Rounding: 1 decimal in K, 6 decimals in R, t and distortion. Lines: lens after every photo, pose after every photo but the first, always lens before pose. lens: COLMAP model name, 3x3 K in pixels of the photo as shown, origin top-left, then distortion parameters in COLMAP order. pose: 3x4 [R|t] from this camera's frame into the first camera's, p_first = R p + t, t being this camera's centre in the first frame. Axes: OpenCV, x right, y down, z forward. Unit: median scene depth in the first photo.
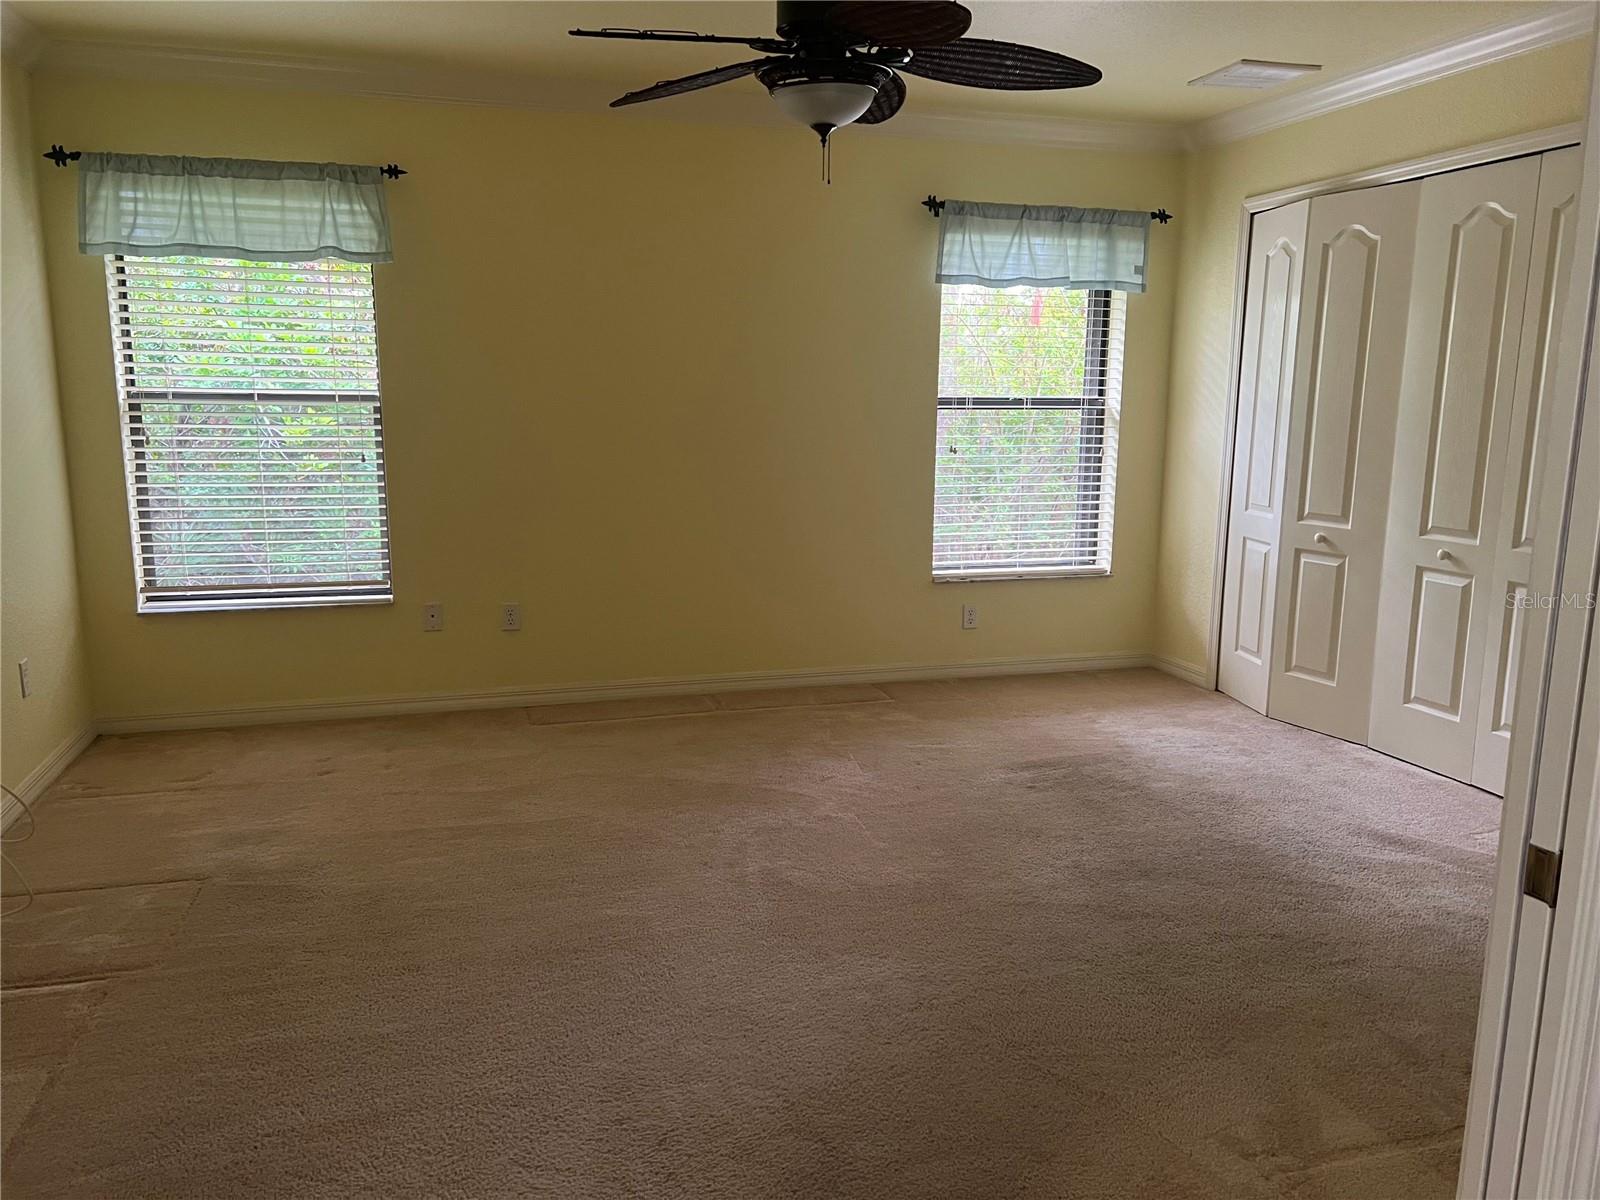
lens RADIAL K [[1195.8, 0, 805.5], [0, 1195.8, 601.6], [0, 0, 1]] dist [0.067354, -0.083131]
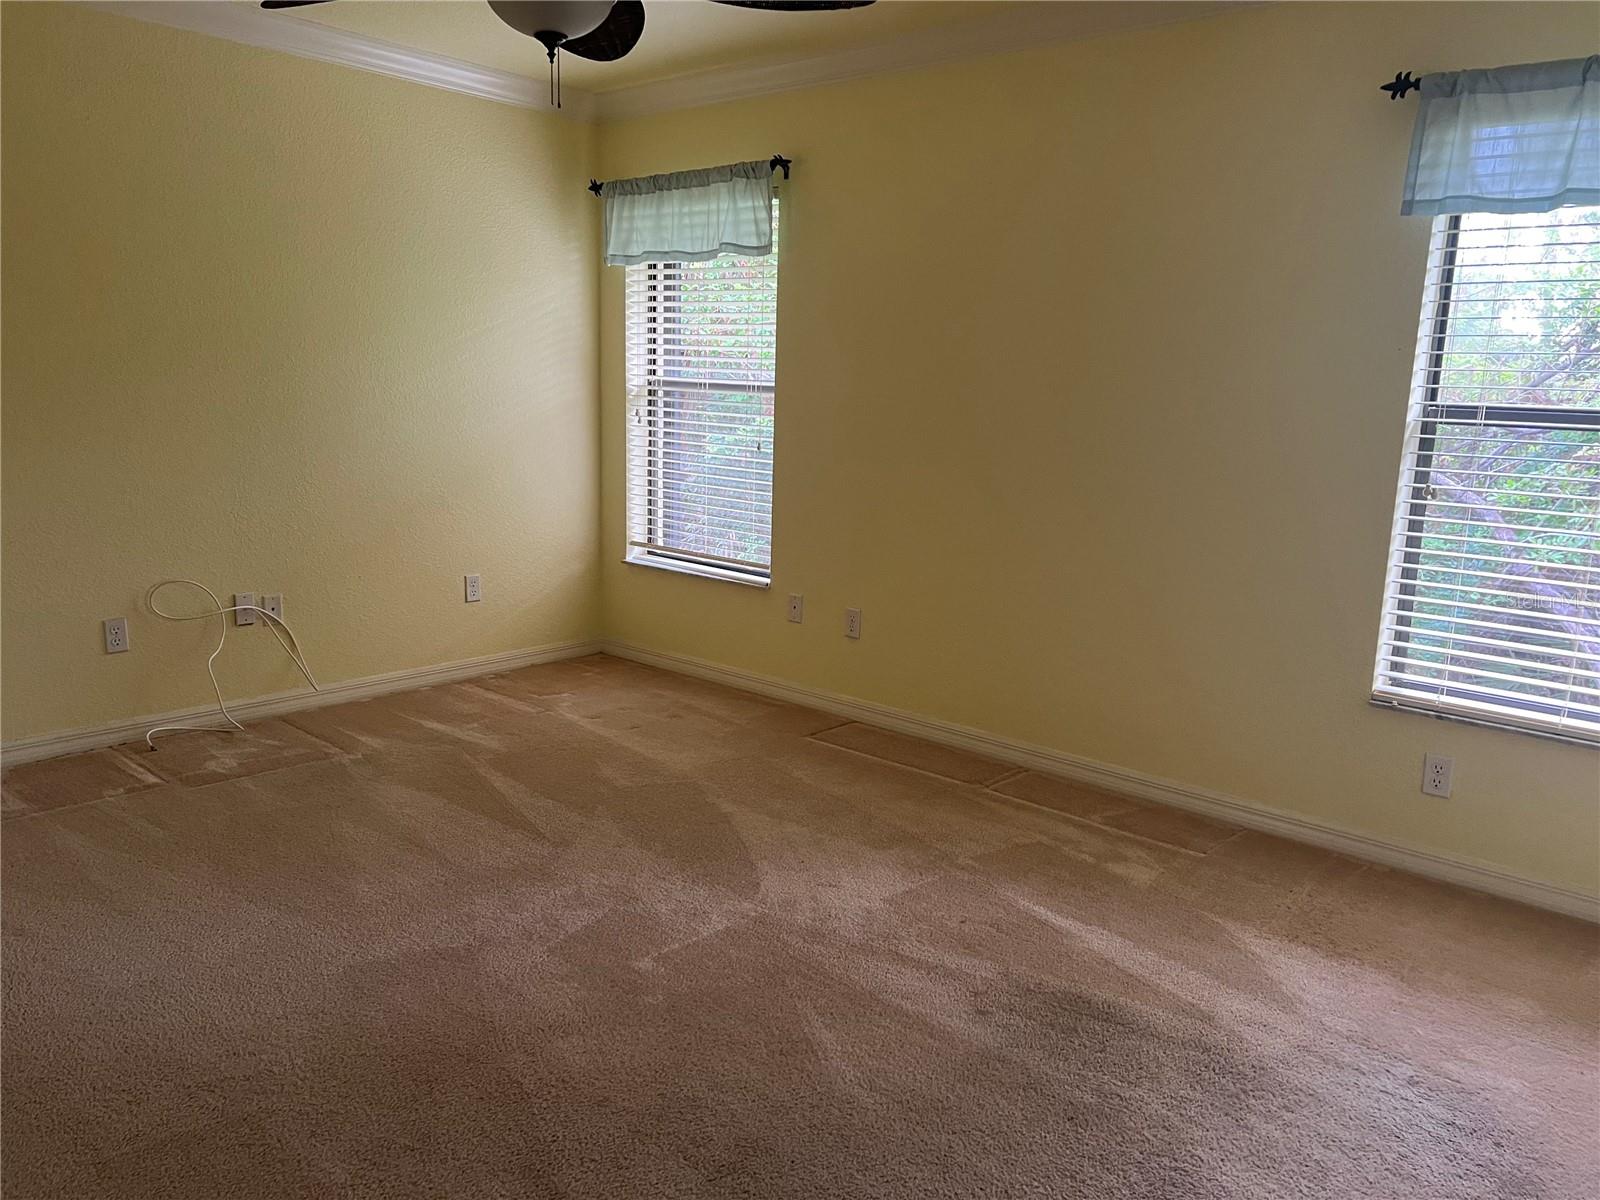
lens RADIAL K [[1195.8, 0, 801.4], [0, 1195.8, 604.3], [0, 0, 1]] dist [0.067354, -0.083131]
pose [[0.529320, 0.167062, -0.831812, 0.541090], [-0.173918, 0.980967, 0.086346, -0.080311], [0.830405, 0.098962, 0.548300, 0.477952]]
